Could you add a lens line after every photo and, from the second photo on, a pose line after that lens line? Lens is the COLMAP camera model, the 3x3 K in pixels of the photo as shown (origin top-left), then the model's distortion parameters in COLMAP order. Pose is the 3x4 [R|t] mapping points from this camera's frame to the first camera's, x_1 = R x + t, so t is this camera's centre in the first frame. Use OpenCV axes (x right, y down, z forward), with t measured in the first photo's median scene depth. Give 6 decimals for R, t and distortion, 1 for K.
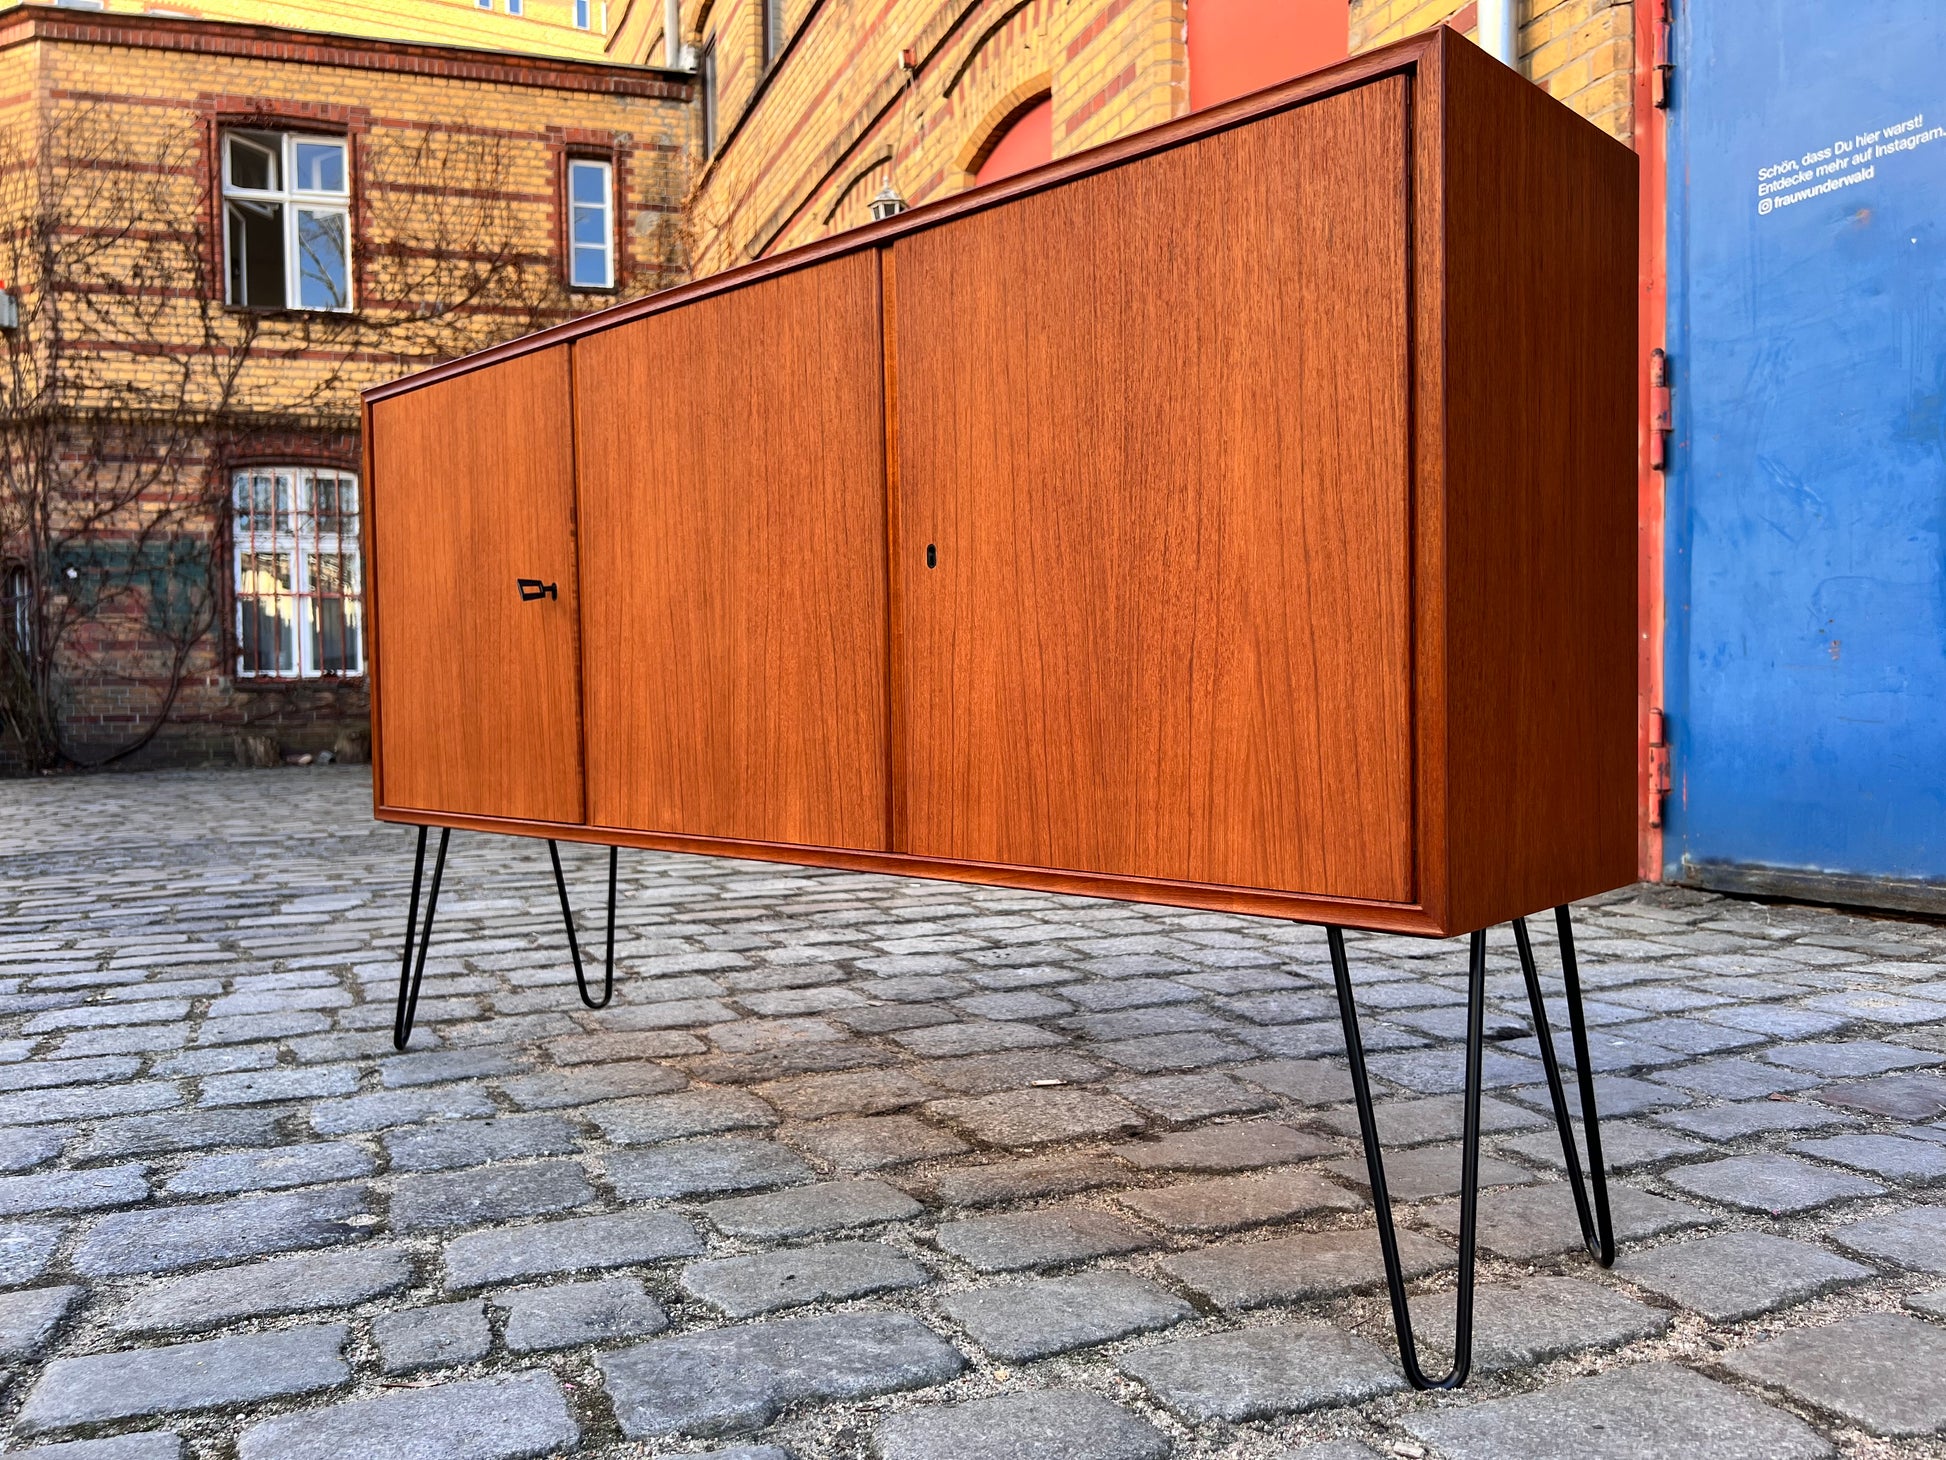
lens RADIAL K [[1465.1, 0, 983.4], [0, 1465.1, 725.3], [0, 0, 1]] dist [0.046799, -0.052645]
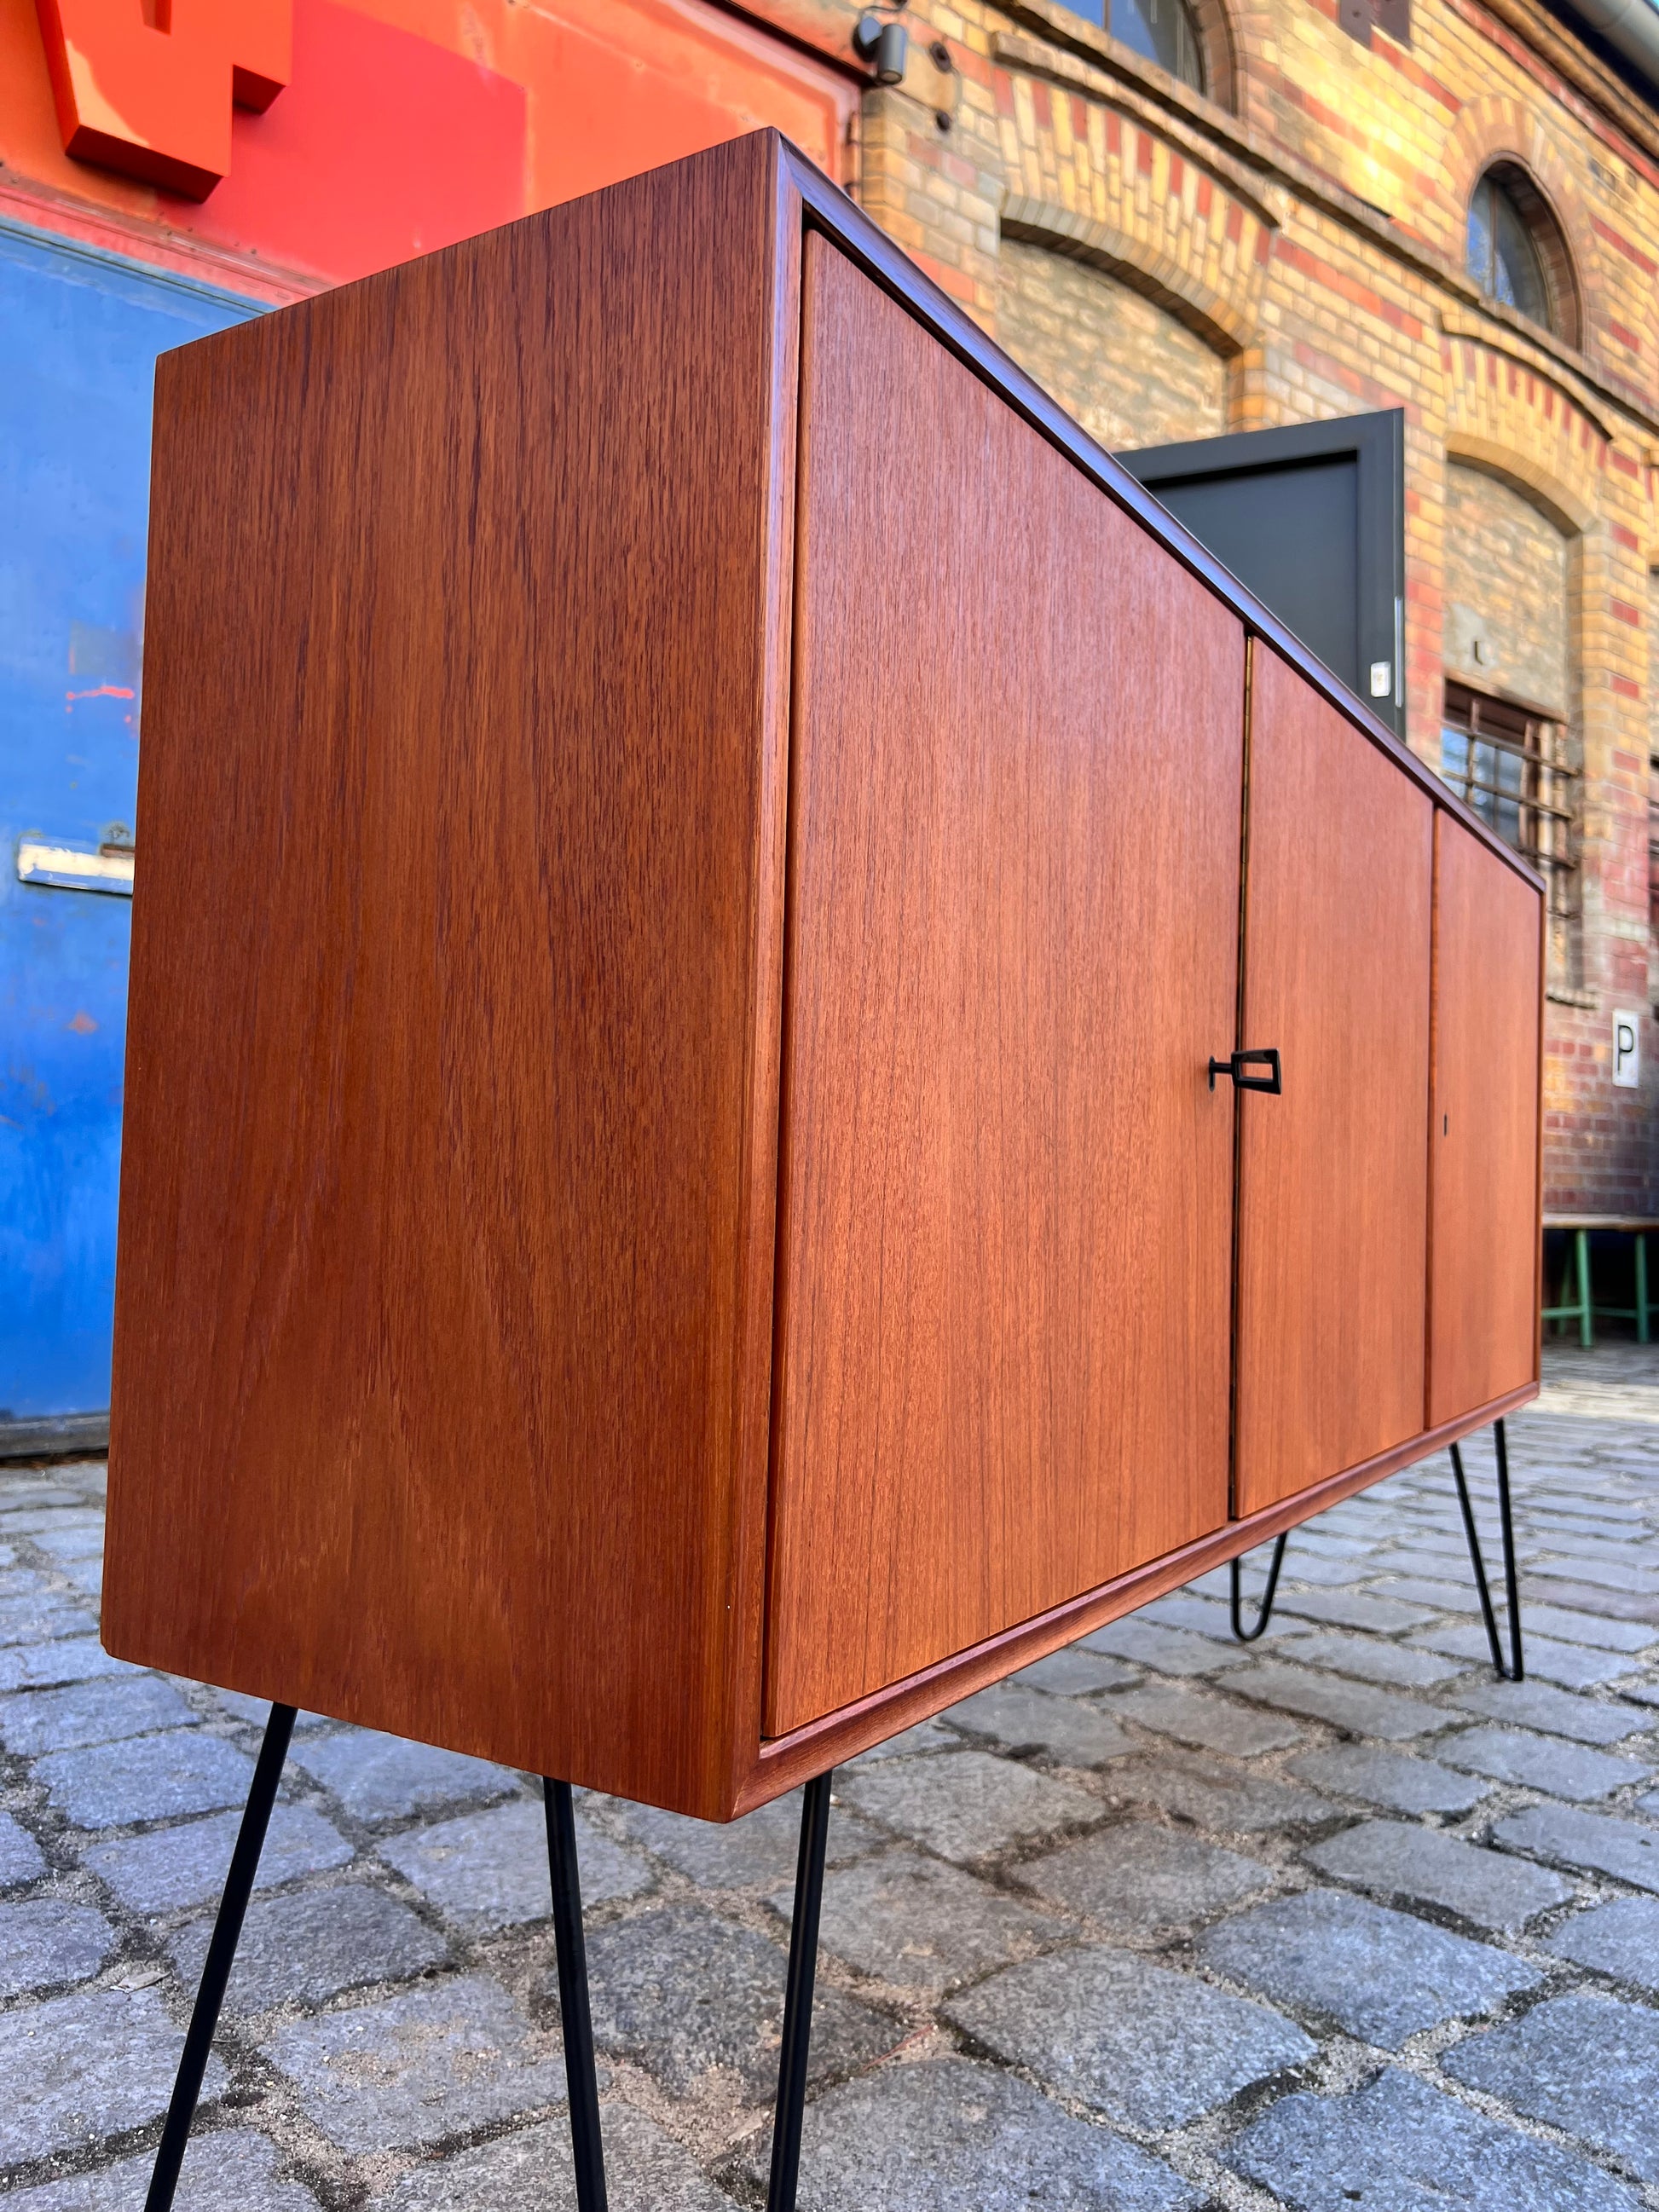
lens RADIAL K [[1665.0, 0, 840.4], [0, 1665.0, 1110.0], [0, 0, 1]] dist [0.046870, -0.063922]
pose [[-0.195530, 0.056263, 0.979082, -0.107352], [0.000072, 0.998354, -0.057356, -0.005786], [-0.980698, -0.011144, -0.195213, 0.160752]]
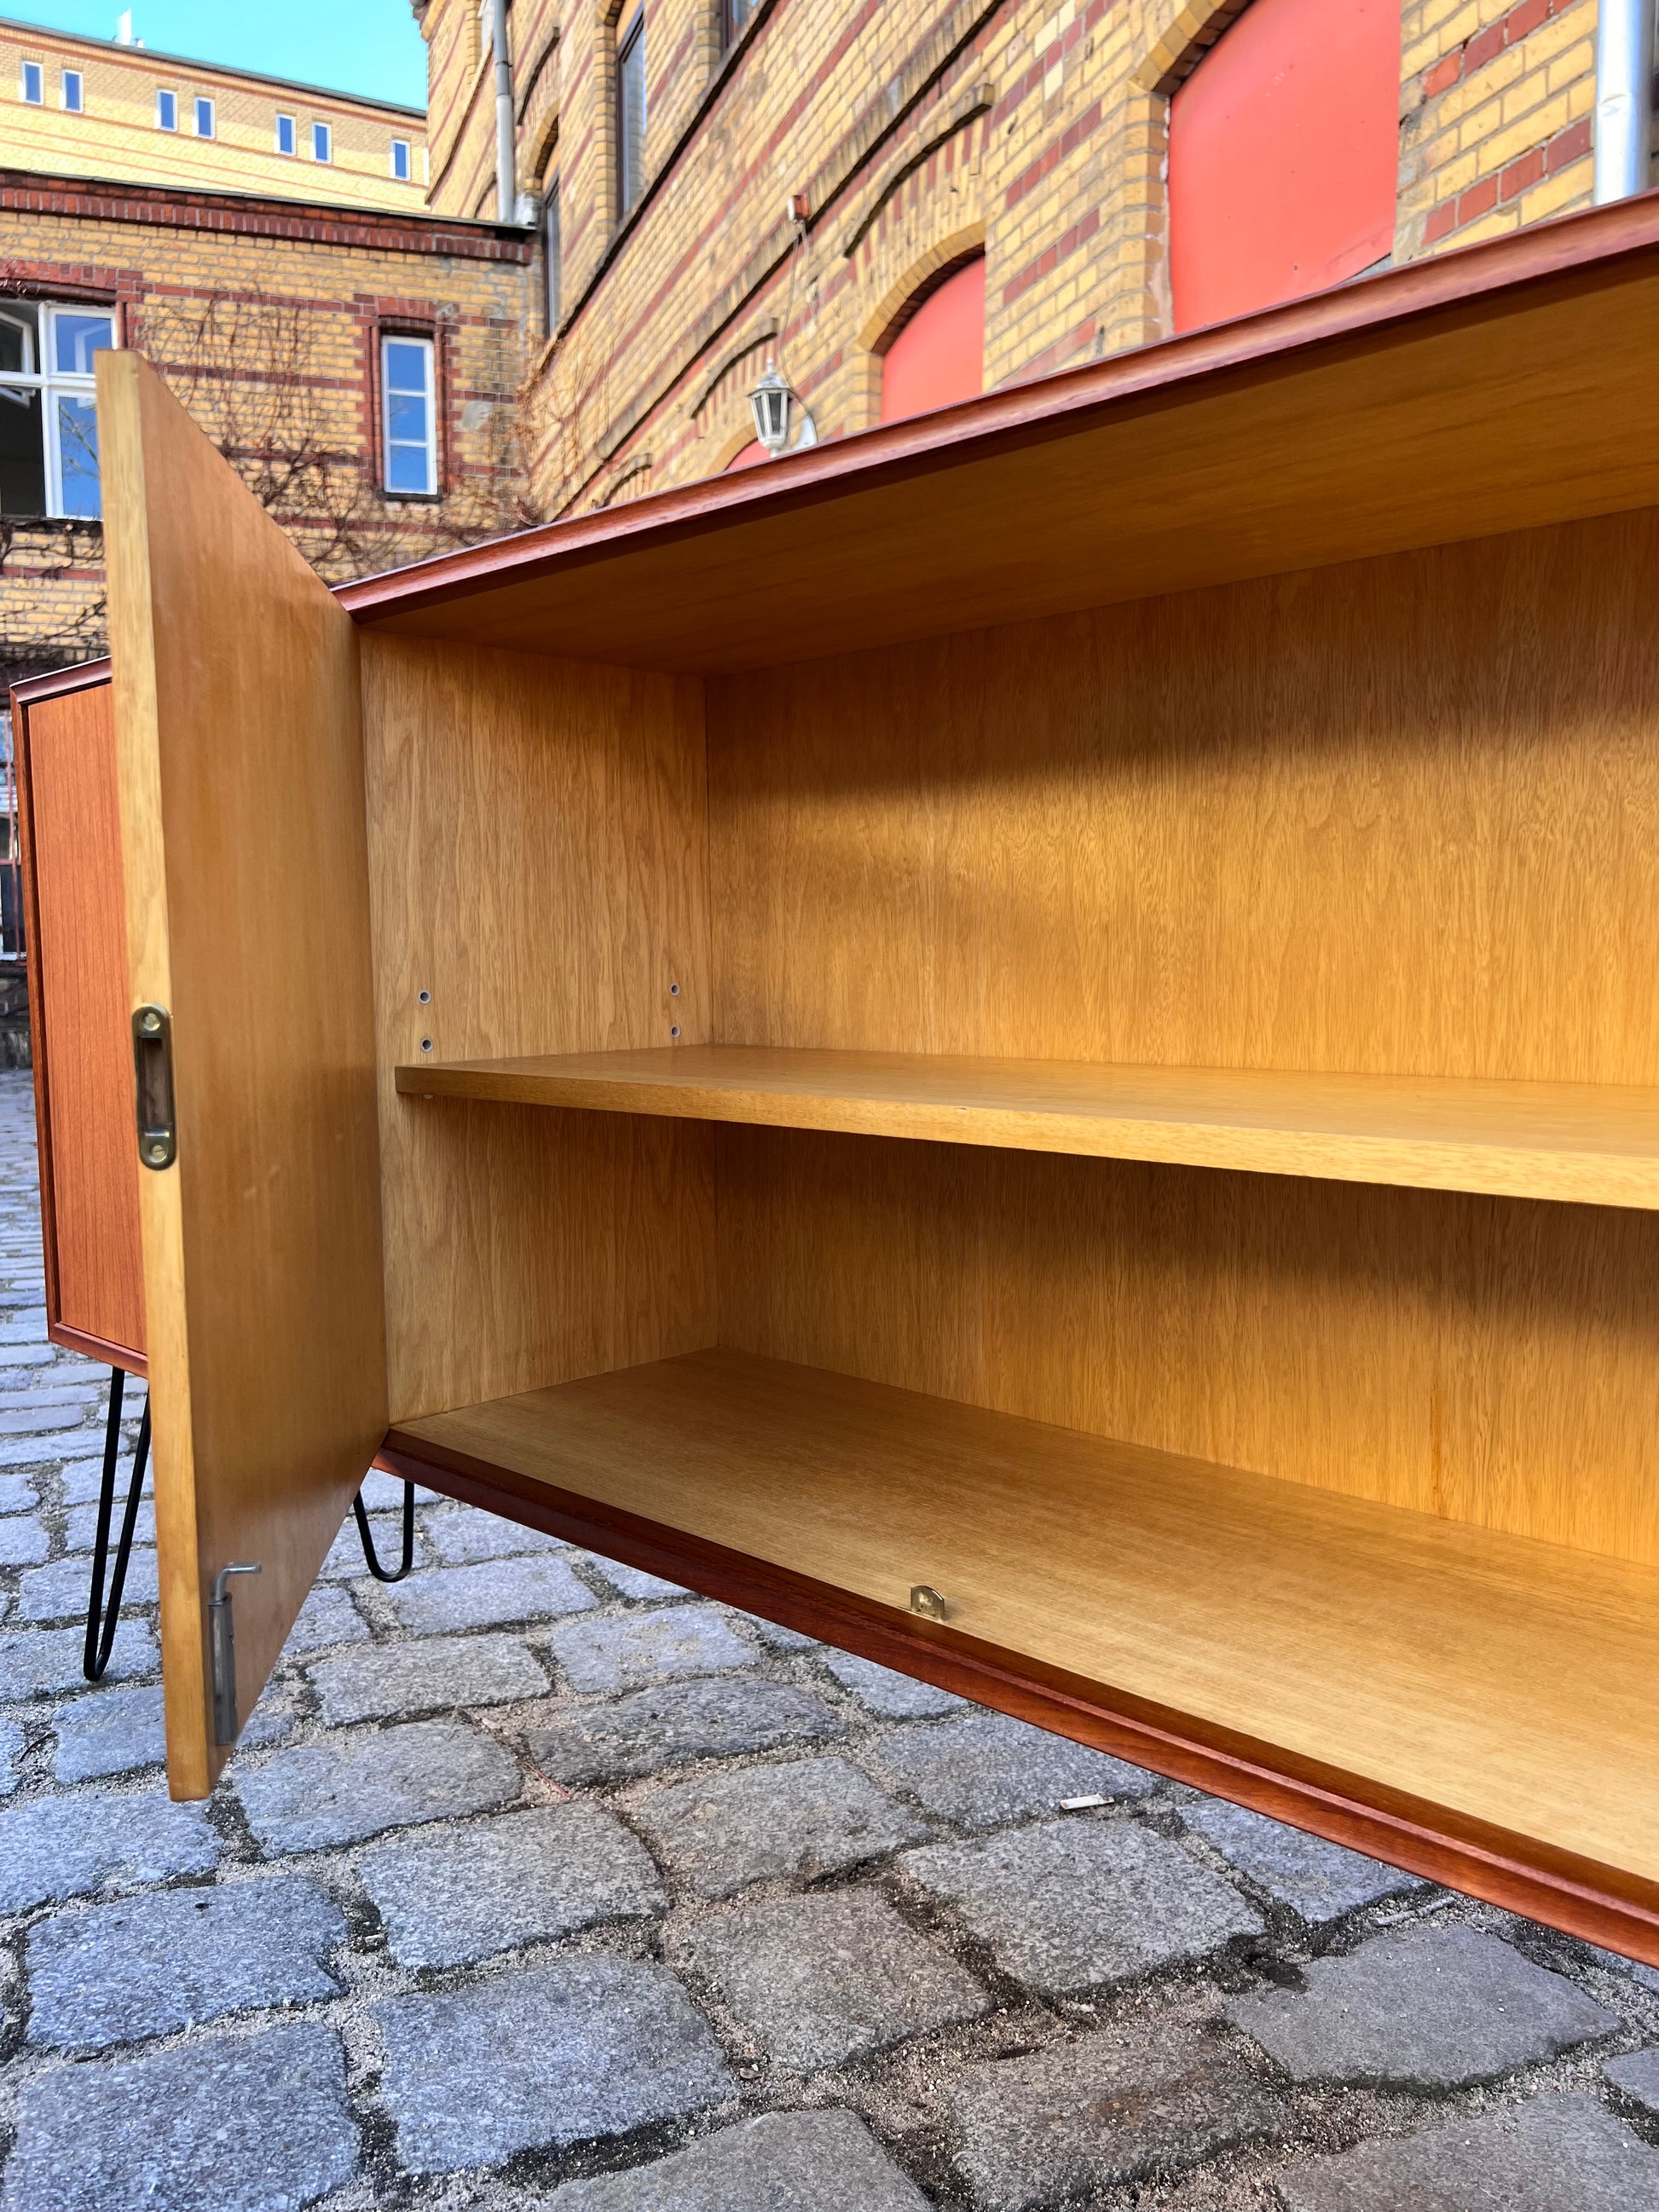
lens RADIAL K [[1665.4, 0, 837.2], [0, 1665.4, 1106.1], [0, 0, 1]] dist [0.046799, -0.052645]
pose [[0.999829, 0.012075, -0.014015, -0.007907], [-0.011192, 0.998048, 0.061442, -0.014151], [0.014729, -0.061275, 0.998012, 0.040409]]
